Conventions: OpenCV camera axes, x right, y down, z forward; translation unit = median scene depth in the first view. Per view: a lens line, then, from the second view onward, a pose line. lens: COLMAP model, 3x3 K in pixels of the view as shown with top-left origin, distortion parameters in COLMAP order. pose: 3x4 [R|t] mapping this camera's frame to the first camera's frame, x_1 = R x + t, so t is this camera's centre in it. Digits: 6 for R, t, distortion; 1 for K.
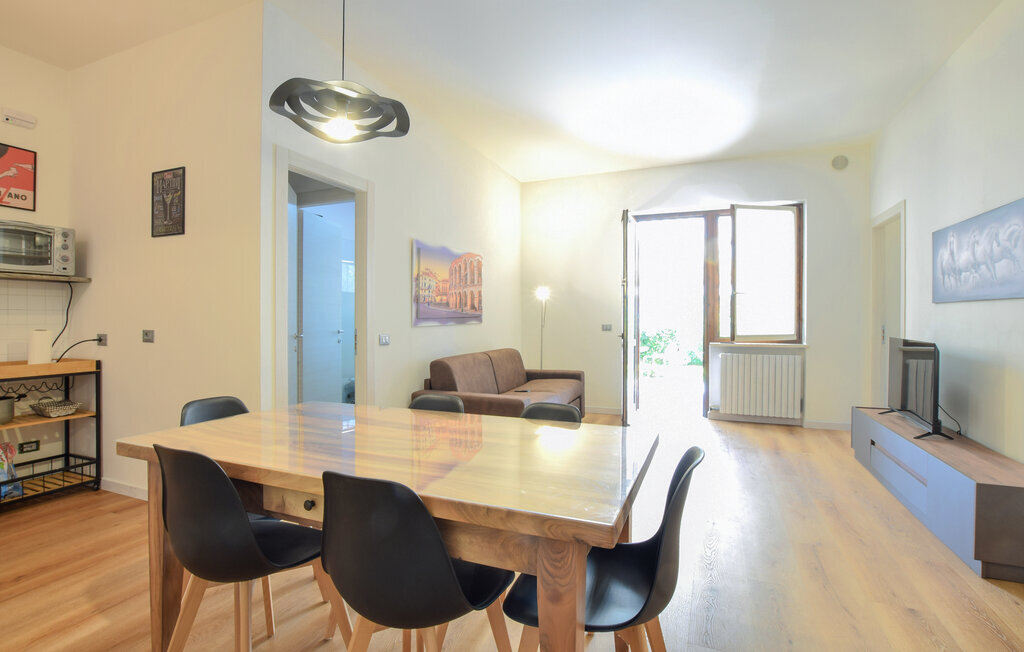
lens RADIAL K [[449.5, 0, 501.4], [0, 449.5, 320.3], [0, 0, 1]] dist [-0.040577, 0.009169]
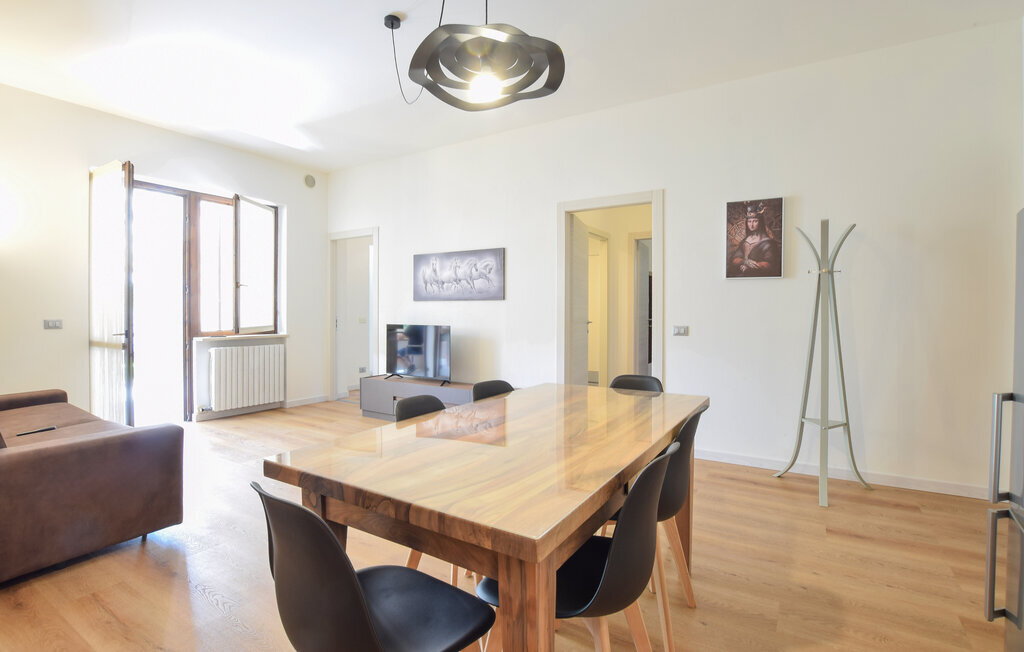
lens RADIAL K [[449.5, 0, 501.4], [0, 449.5, 320.3], [0, 0, 1]] dist [-0.040577, 0.009169]
pose [[0.238924, -0.020613, 0.970820, -0.270162], [0.002683, 0.999785, 0.020567, -0.002127], [-0.971035, -0.002309, 0.238927, 0.189208]]
